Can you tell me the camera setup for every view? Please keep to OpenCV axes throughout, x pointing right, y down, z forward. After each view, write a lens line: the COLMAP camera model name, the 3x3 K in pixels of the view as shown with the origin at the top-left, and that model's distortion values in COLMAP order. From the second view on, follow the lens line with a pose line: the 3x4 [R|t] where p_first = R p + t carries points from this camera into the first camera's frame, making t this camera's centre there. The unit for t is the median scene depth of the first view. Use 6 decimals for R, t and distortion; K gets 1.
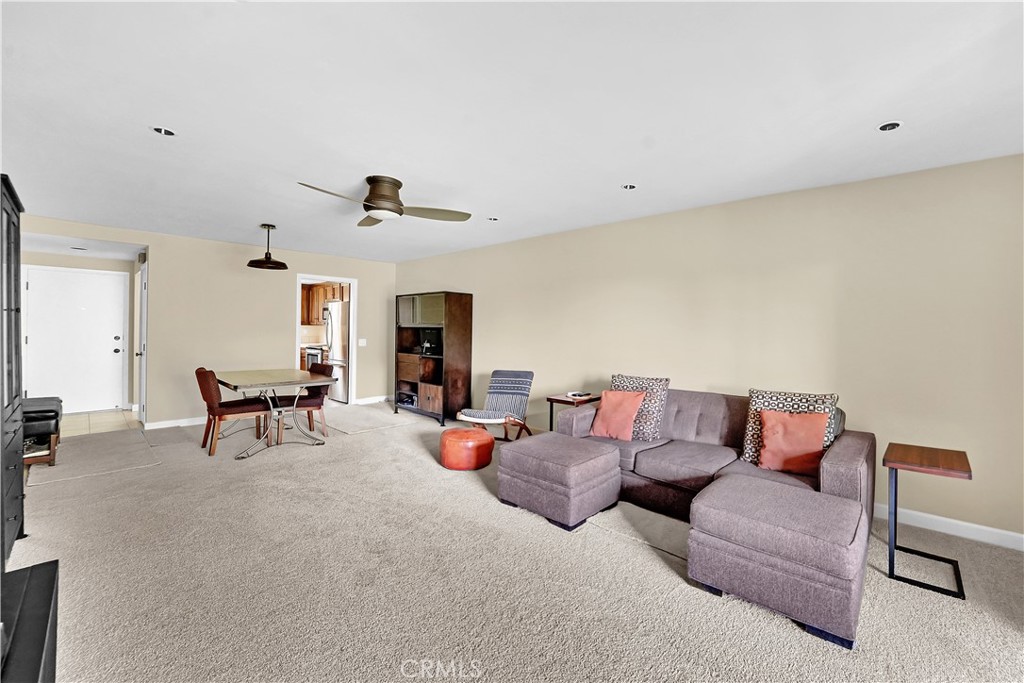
lens RADIAL K [[399.2, 0, 542.6], [0, 399.2, 328.5], [0, 0, 1]] dist [0.000122, 0.000022]
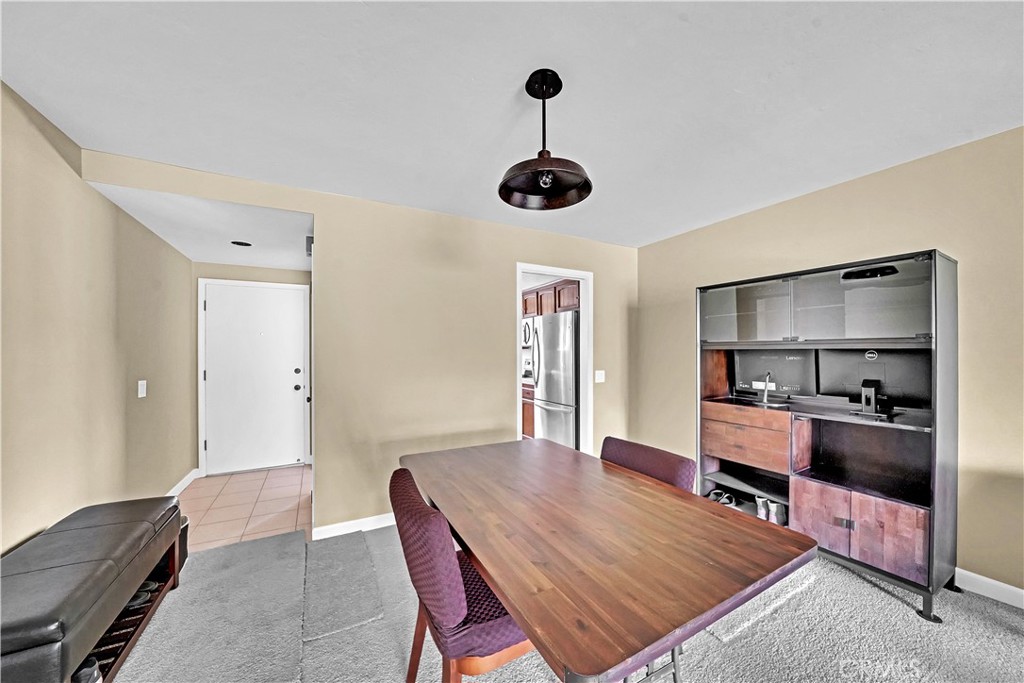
lens RADIAL K [[372.1, 0, 507.7], [0, 372.1, 351.1], [0, 0, 1]] dist [-0.001266, -0.000040]
pose [[0.930499, -0.016264, -0.365934, -0.428311], [0.016688, 0.999859, -0.002005, -0.005857], [0.365914, -0.004241, 0.930639, 0.483286]]
